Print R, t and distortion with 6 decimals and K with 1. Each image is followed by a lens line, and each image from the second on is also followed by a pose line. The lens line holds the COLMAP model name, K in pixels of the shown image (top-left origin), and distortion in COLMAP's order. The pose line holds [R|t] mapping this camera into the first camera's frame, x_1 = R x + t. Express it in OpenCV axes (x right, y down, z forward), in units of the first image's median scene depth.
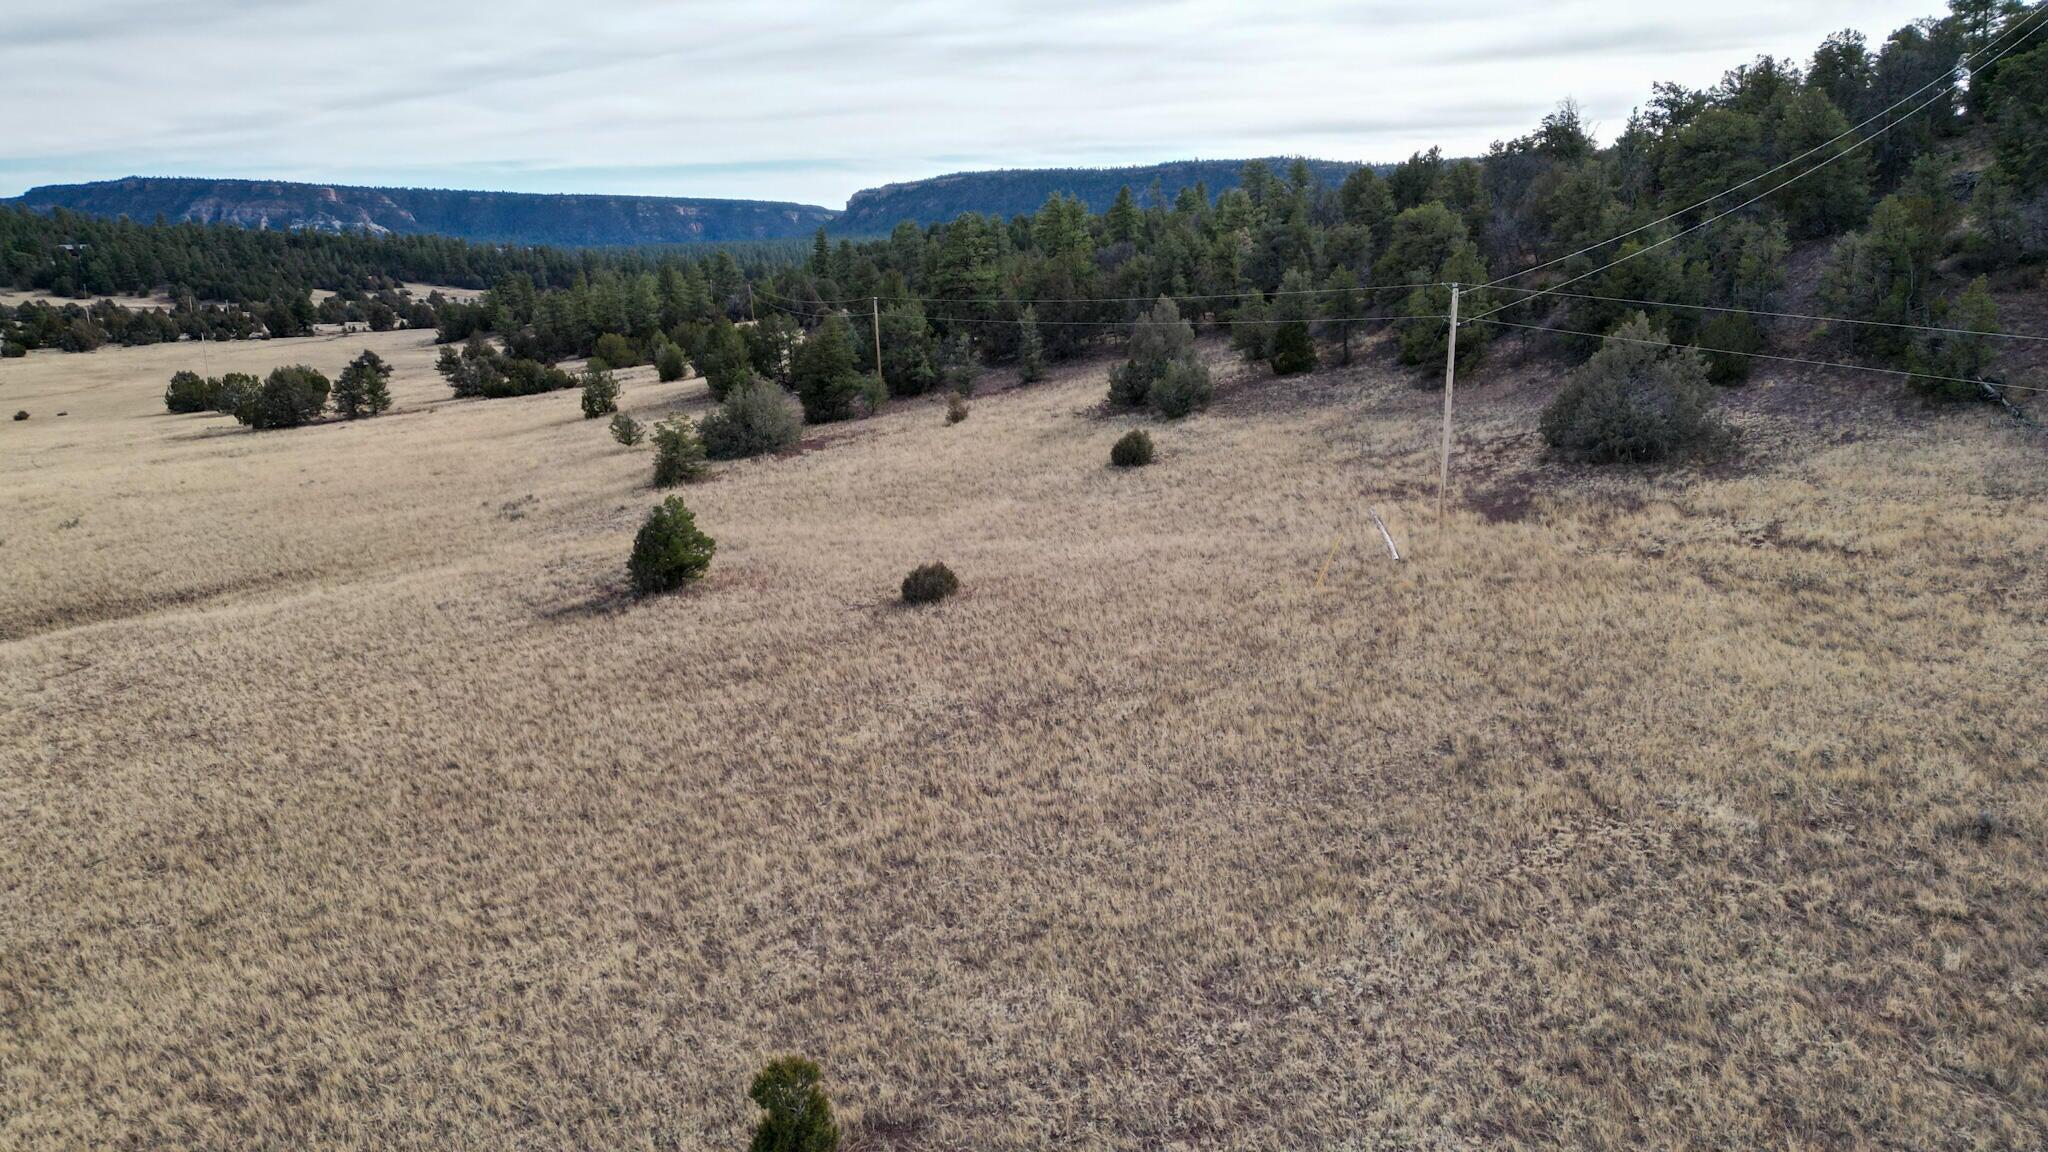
lens RADIAL K [[1407.8, 0, 1024.0], [0, 1407.8, 576.0], [0, 0, 1]] dist [0.097671, -0.087755]
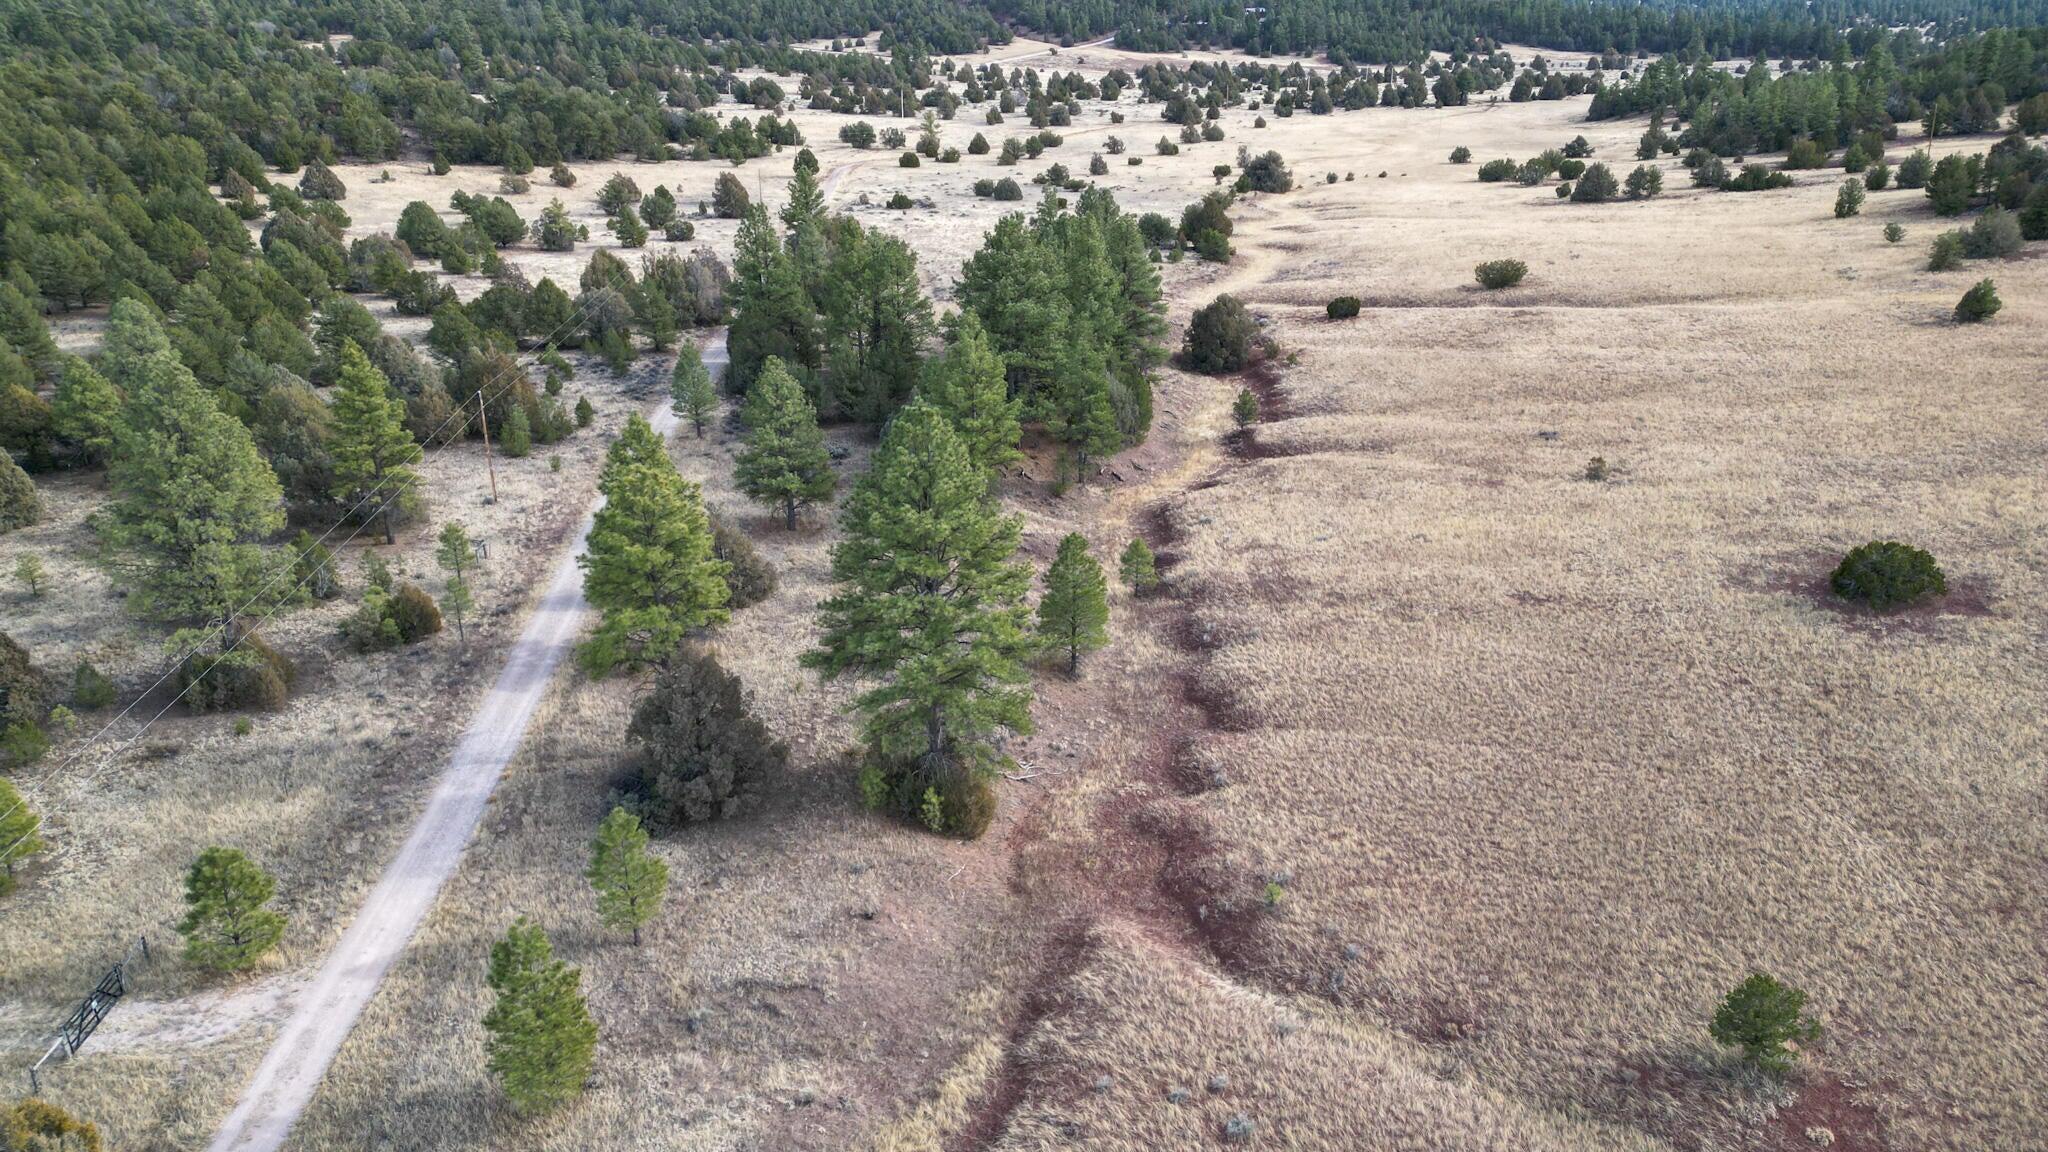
lens RADIAL K [[1421.1, 0, 1035.5], [0, 1421.1, 571.6], [0, 0, 1]] dist [0.090355, -0.090400]
pose [[0.791518, 0.240707, -0.561747, -0.065142], [-0.148619, 0.967388, 0.205116, 0.192505], [0.592800, -0.078867, 0.801478, -2.325100]]
